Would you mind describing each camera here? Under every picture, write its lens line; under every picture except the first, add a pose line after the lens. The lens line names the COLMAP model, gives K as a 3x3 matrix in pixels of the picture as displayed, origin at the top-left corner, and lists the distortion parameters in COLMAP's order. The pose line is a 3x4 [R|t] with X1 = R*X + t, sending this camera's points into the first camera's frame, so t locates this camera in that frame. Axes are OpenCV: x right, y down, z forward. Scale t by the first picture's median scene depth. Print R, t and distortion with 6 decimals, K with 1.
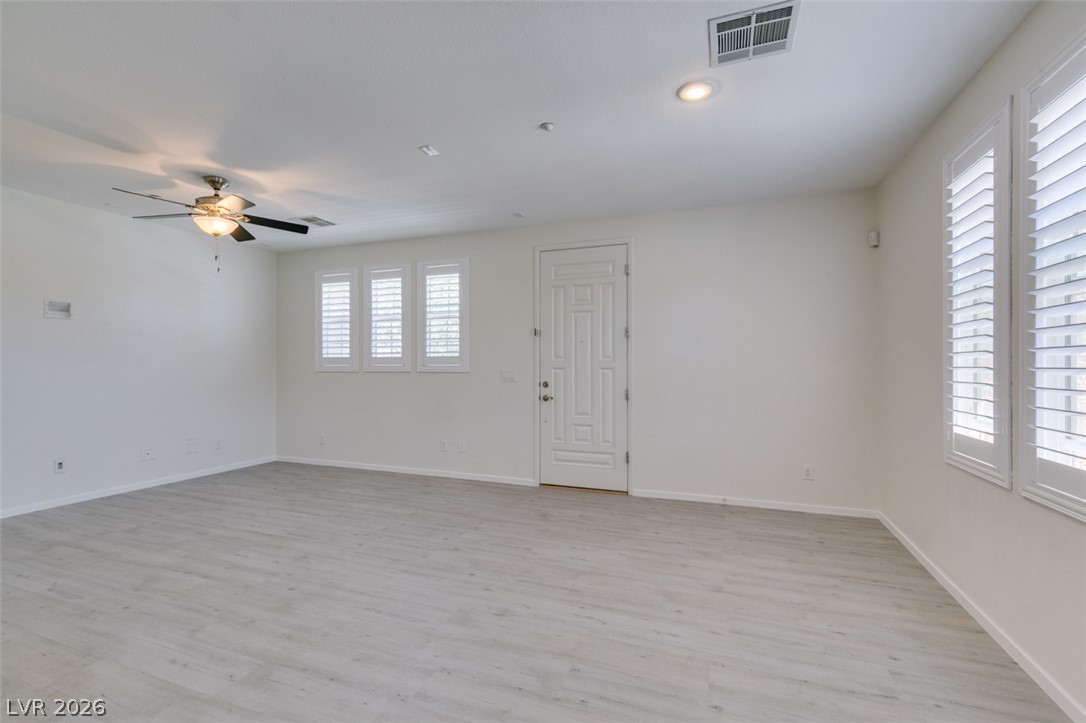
lens RADIAL K [[484.1, 0, 541.0], [0, 484.1, 362.1], [0, 0, 1]] dist [0.002564, -0.000160]
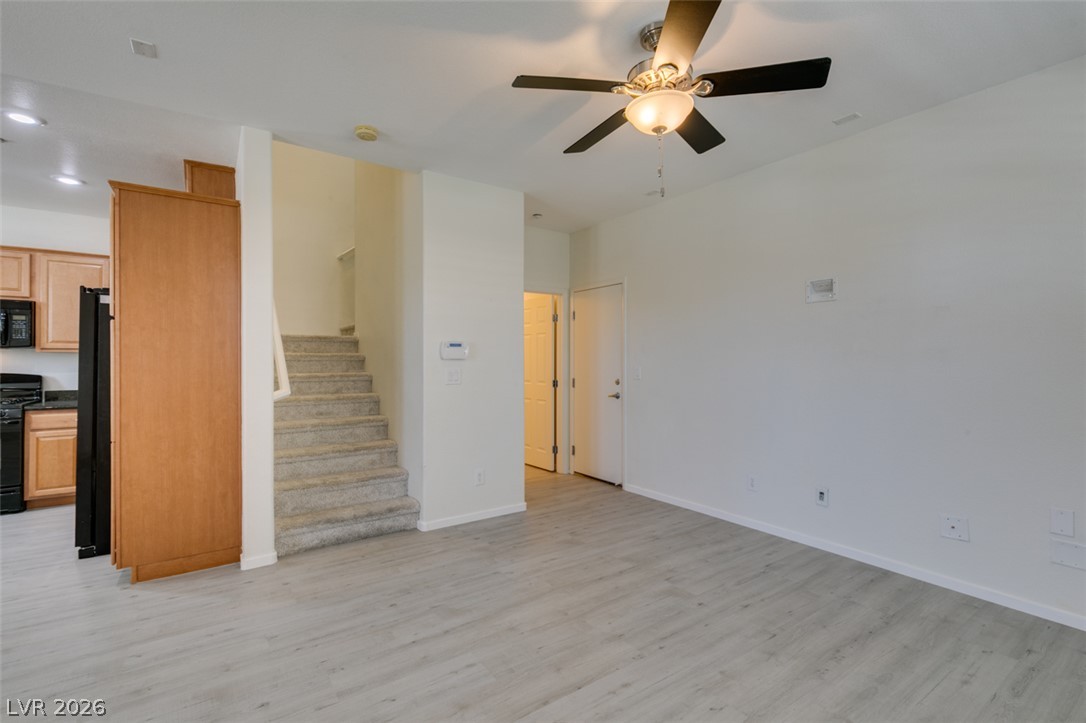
lens RADIAL K [[487.6, 0, 539.8], [0, 487.6, 357.7], [0, 0, 1]] dist [0.002215, -0.000607]
pose [[-0.565060, -0.005609, -0.825031, -0.132676], [0.003311, 0.999953, -0.009066, 0.004090], [0.825043, -0.007854, -0.565015, 1.249070]]
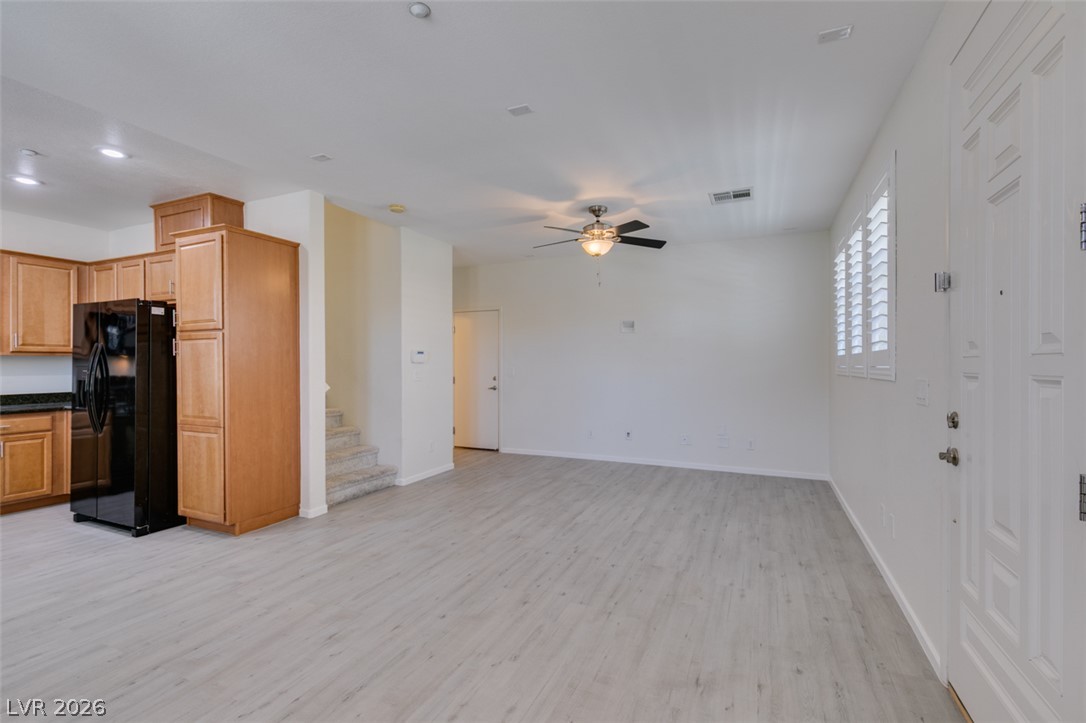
lens RADIAL K [[486.8, 0, 540.9], [0, 486.8, 363.3], [0, 0, 1]] dist [0.003555, -0.000086]
pose [[-0.057660, -0.001117, -0.998336, 0.543890], [0.004695, 0.999988, -0.001390, 0.002524], [0.998325, -0.004768, -0.057654, 0.964350]]
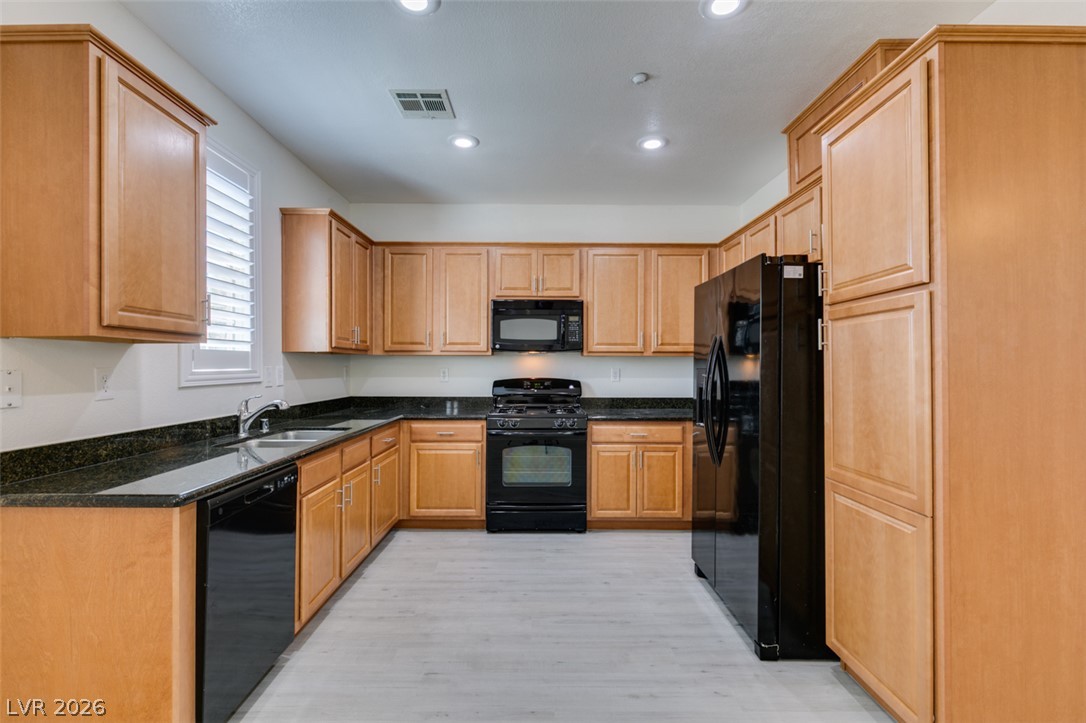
lens RADIAL K [[486.0, 0, 540.3], [0, 486.0, 363.9], [0, 0, 1]] dist [-0.000939, -0.000992]
pose [[-0.931703, -0.003775, -0.363201, 0.066284], [-0.001346, 0.999975, -0.006940, 0.001270], [0.363218, -0.005977, -0.931685, 0.539002]]
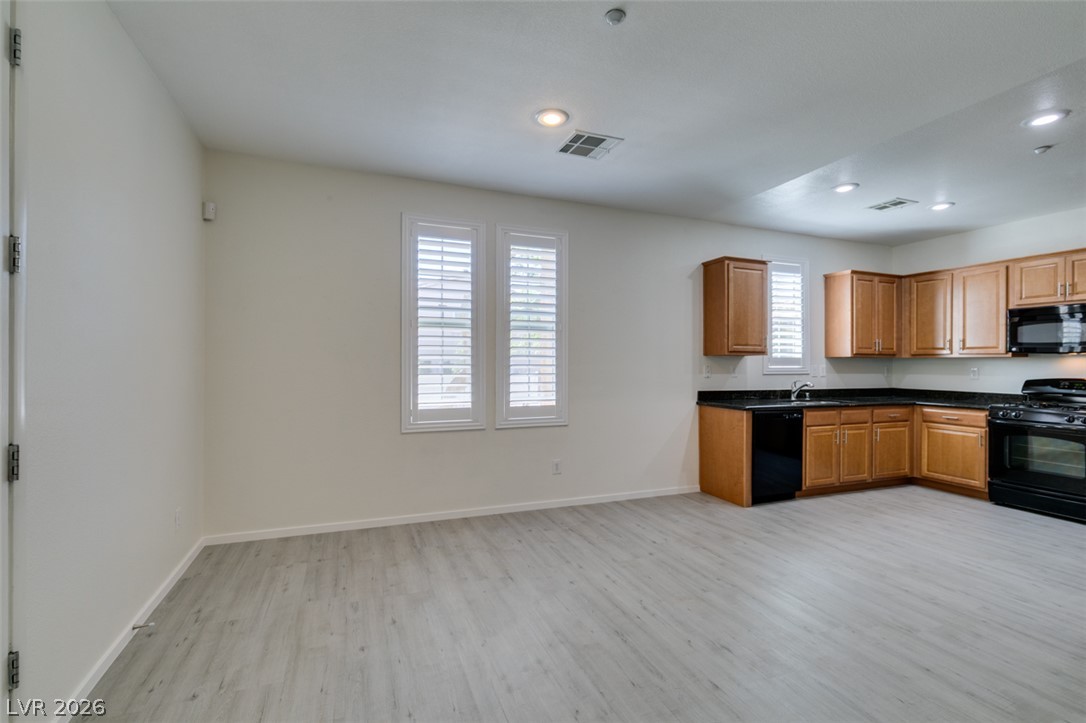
lens RADIAL K [[487.5, 0, 538.6], [0, 487.5, 360.8], [0, 0, 1]] dist [0.000698, -0.000519]
pose [[-0.671960, -0.001591, 0.740586, -0.340028], [-0.009484, 0.999934, -0.006457, 0.003897], [-0.740527, -0.011363, -0.671931, 1.231292]]
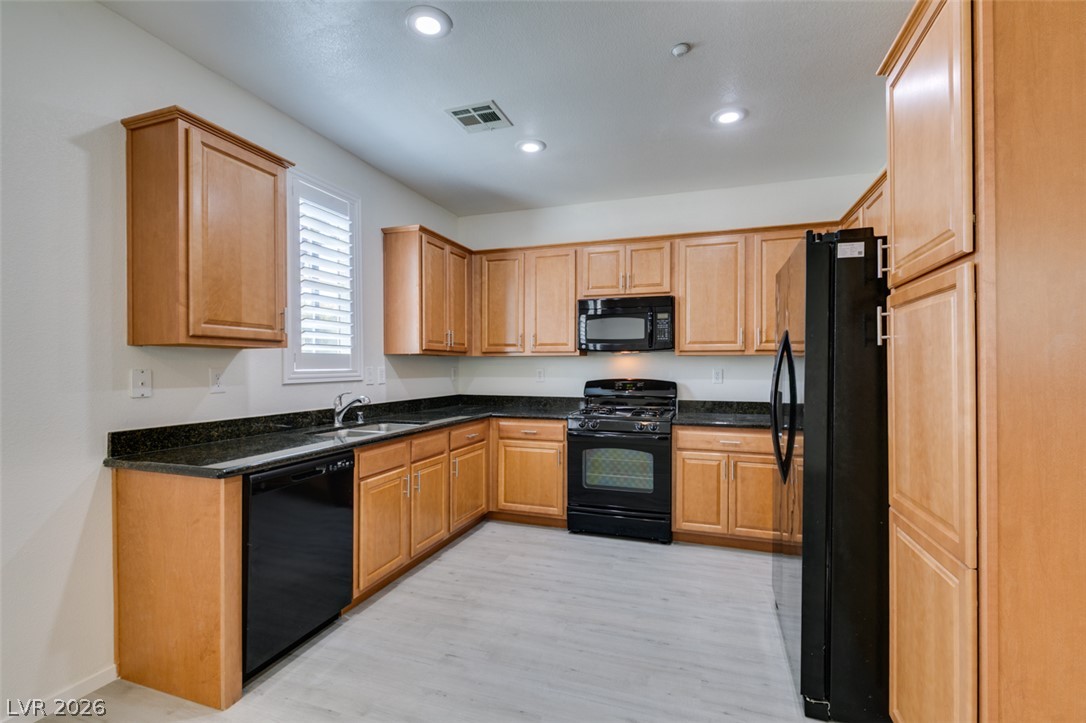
lens RADIAL K [[488.3, 0, 542.4], [0, 488.3, 367.0], [0, 0, 1]] dist [-0.001581, -0.000910]
pose [[-0.999389, -0.001062, -0.034929, -0.106898], [-0.001003, 0.999998, -0.001711, 0.001697], [0.034930, -0.001675, -0.999388, 0.571278]]
